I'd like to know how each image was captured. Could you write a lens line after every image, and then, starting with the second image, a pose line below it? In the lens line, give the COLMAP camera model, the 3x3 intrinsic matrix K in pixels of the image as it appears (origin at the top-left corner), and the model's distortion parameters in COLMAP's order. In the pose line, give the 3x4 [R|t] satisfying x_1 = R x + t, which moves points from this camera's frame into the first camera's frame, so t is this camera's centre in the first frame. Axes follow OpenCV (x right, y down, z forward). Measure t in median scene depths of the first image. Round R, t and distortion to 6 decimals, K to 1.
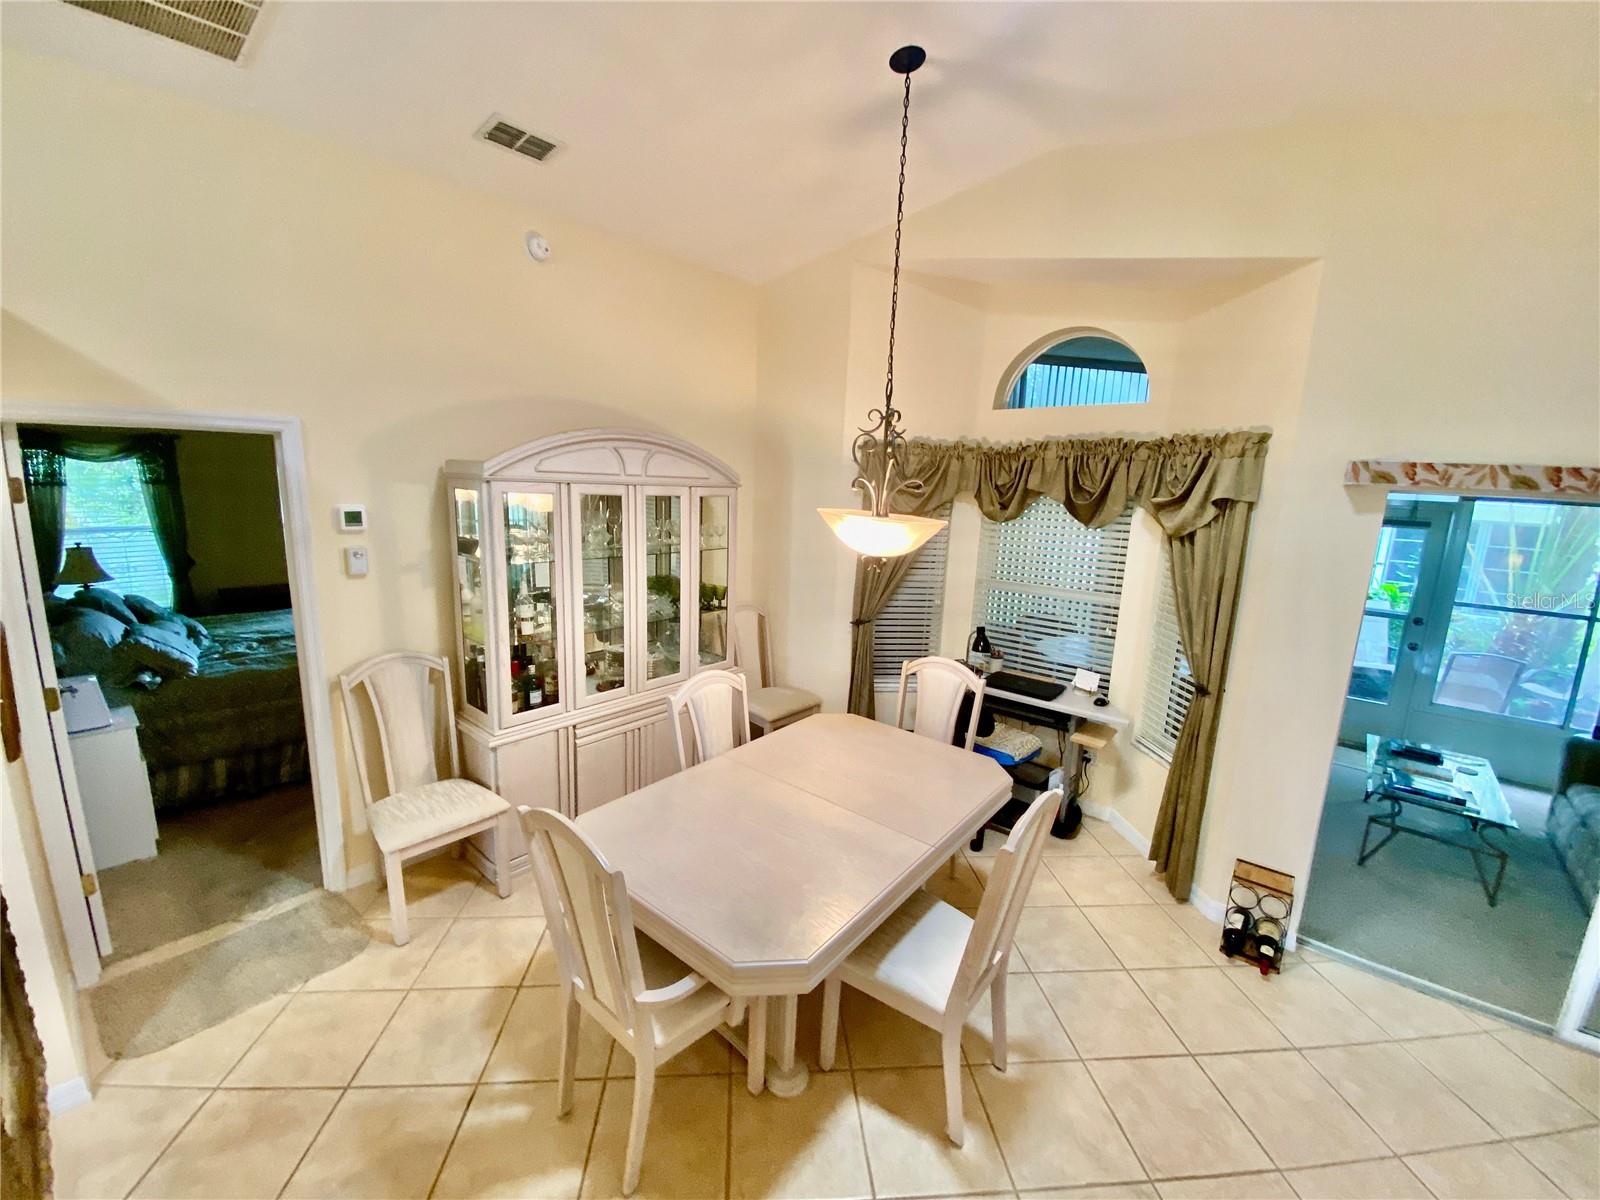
lens RADIAL K [[641.3, 0, 798.7], [0, 641.3, 602.8], [0, 0, 1]] dist [0.021881, -0.020645]
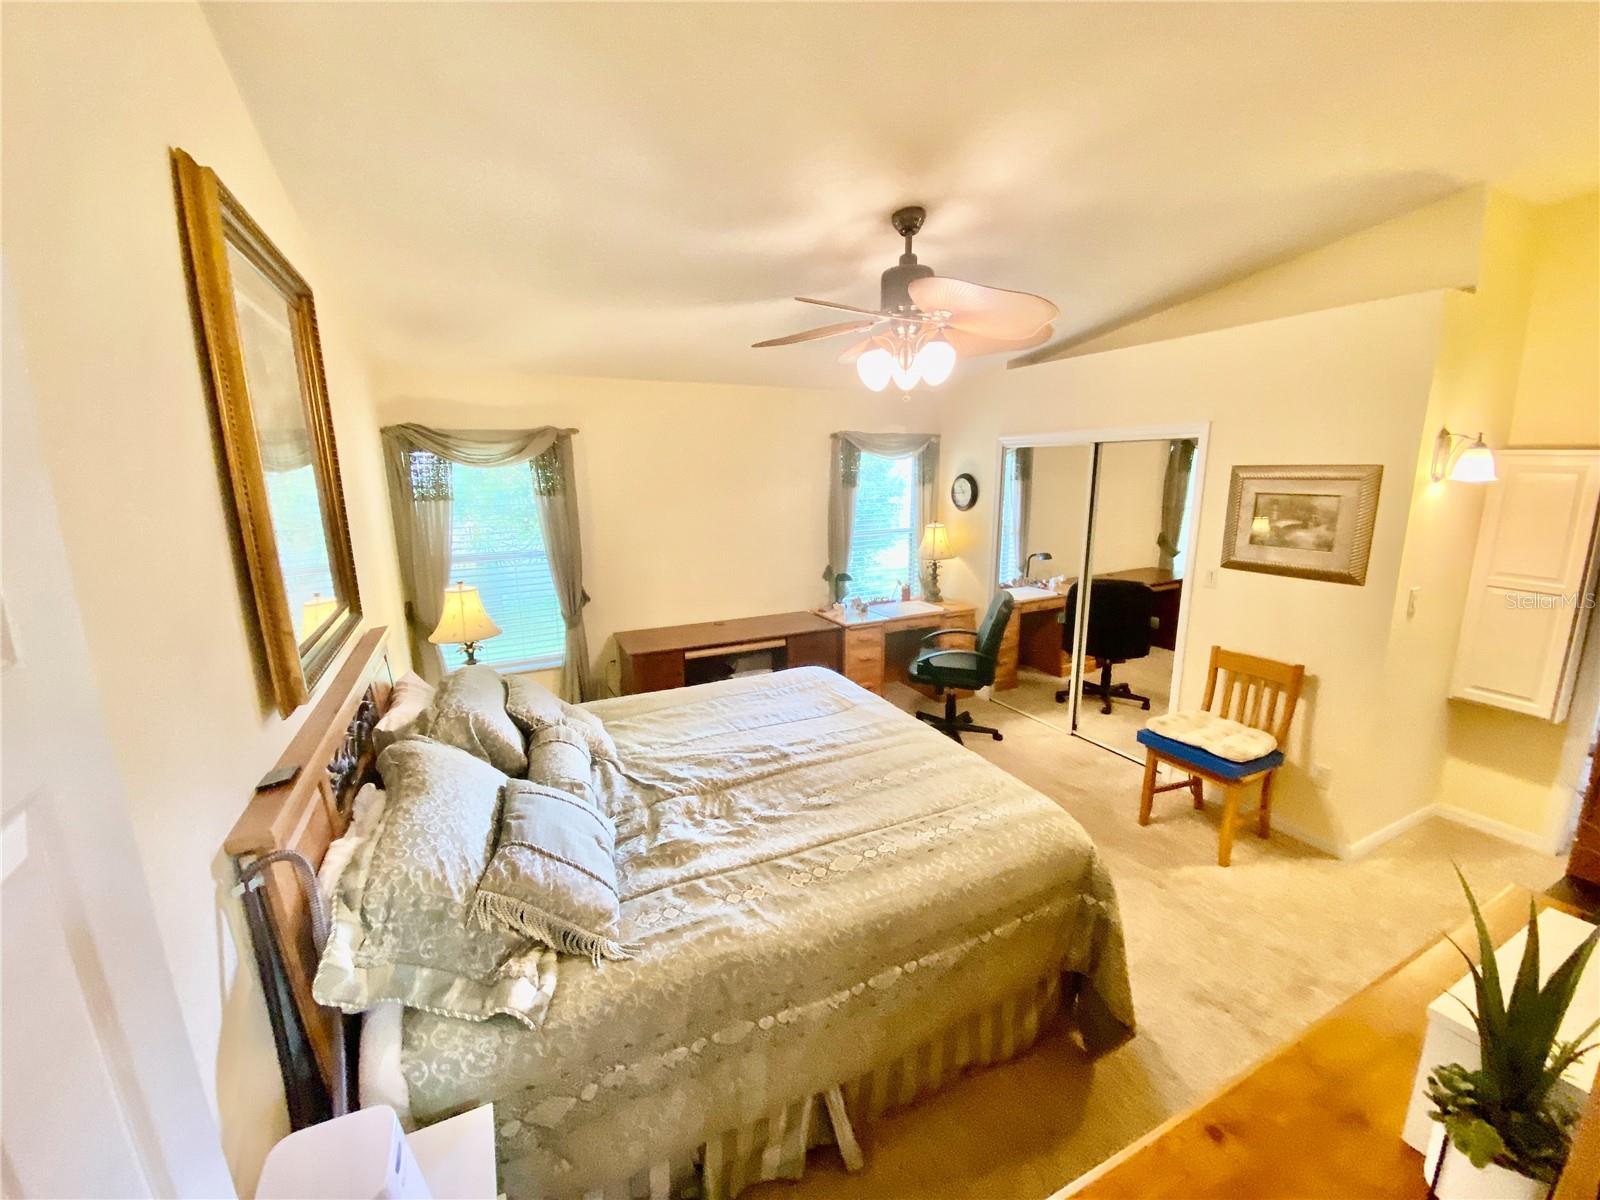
lens RADIAL K [[641.7, 0, 799.4], [0, 641.7, 599.8], [0, 0, 1]] dist [0.027345, -0.020248]
pose [[0.916222, 0.034832, -0.399155, -0.481928], [-0.032621, 0.999392, 0.012332, -0.091024], [0.399342, 0.001722, 0.916800, 0.475278]]
